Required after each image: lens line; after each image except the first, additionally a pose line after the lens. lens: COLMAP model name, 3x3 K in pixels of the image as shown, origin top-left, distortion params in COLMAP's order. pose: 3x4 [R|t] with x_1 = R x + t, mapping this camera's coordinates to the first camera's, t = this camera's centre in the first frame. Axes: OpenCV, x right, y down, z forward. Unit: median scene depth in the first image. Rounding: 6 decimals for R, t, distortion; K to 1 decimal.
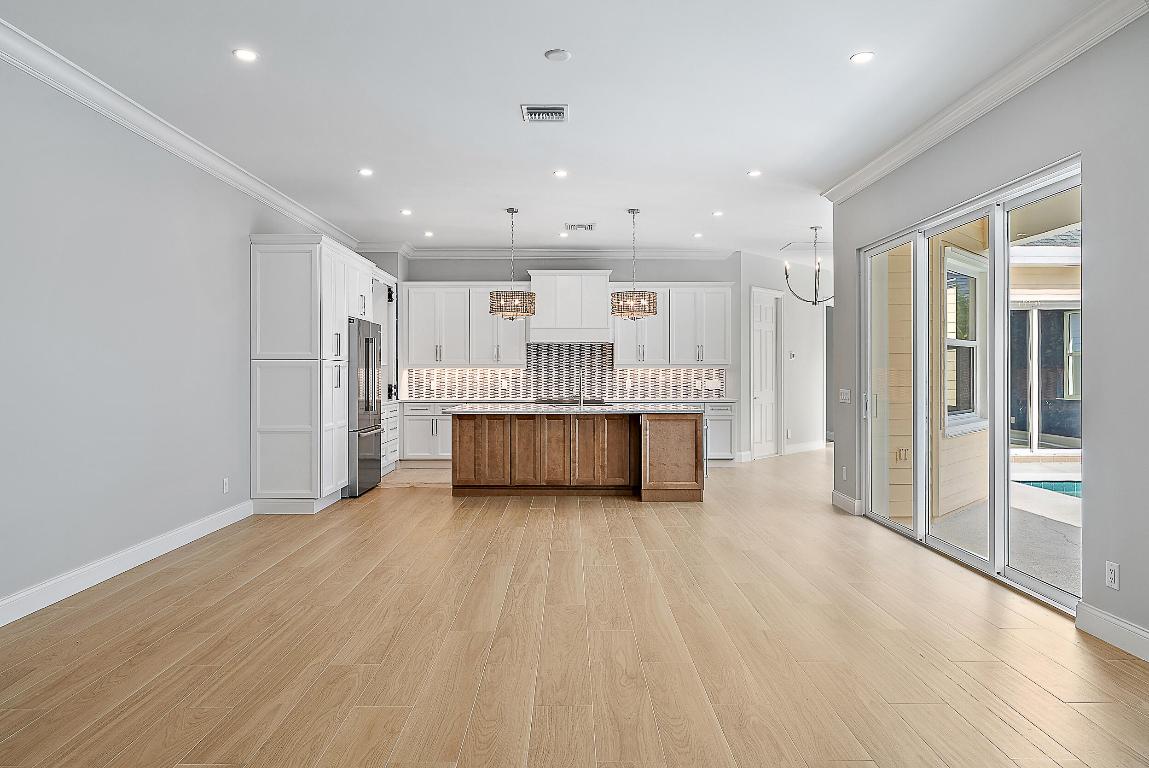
lens RADIAL K [[732.4, 0, 572.9], [0, 732.4, 378.0], [0, 0, 1]] dist [0.001000, 0.000487]
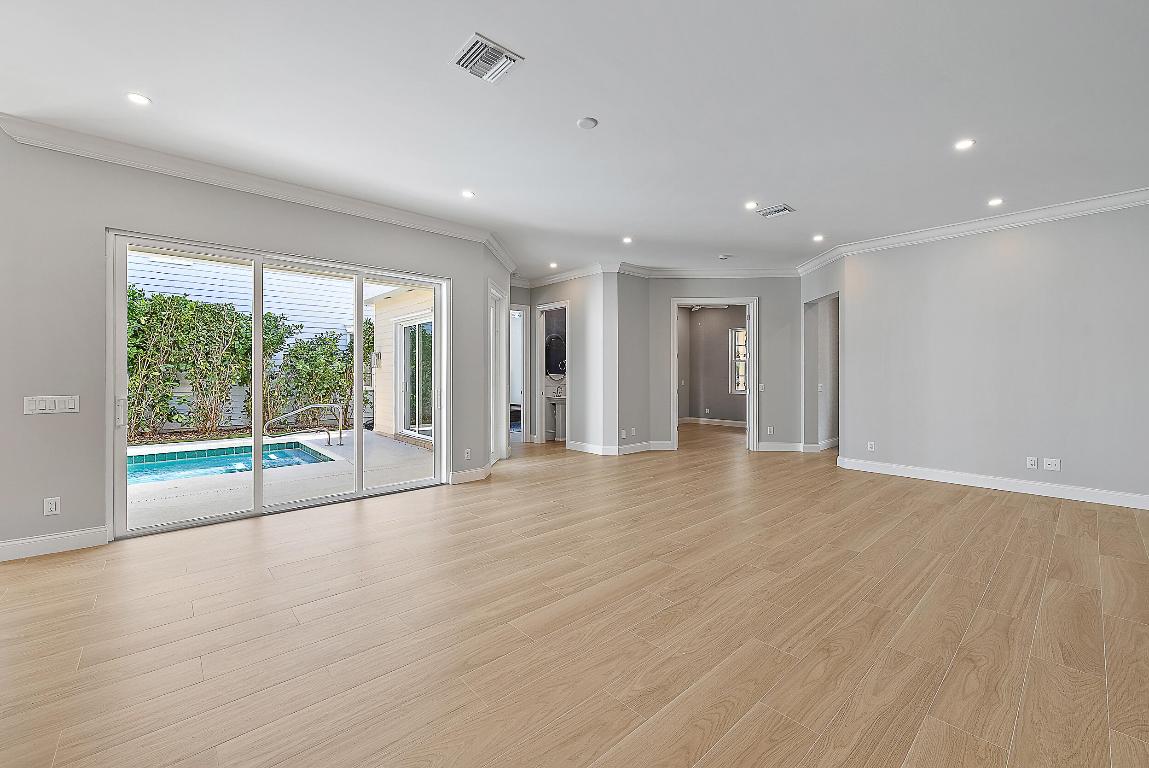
lens RADIAL K [[465.6, 0, 572.2], [0, 465.6, 375.6], [0, 0, 1]] dist [0.000772, -0.000038]
pose [[-0.668462, -0.005886, 0.743723, -0.720688], [0.003799, 0.999929, 0.011329, -0.018006], [-0.743737, 0.010398, -0.668392, 1.861189]]
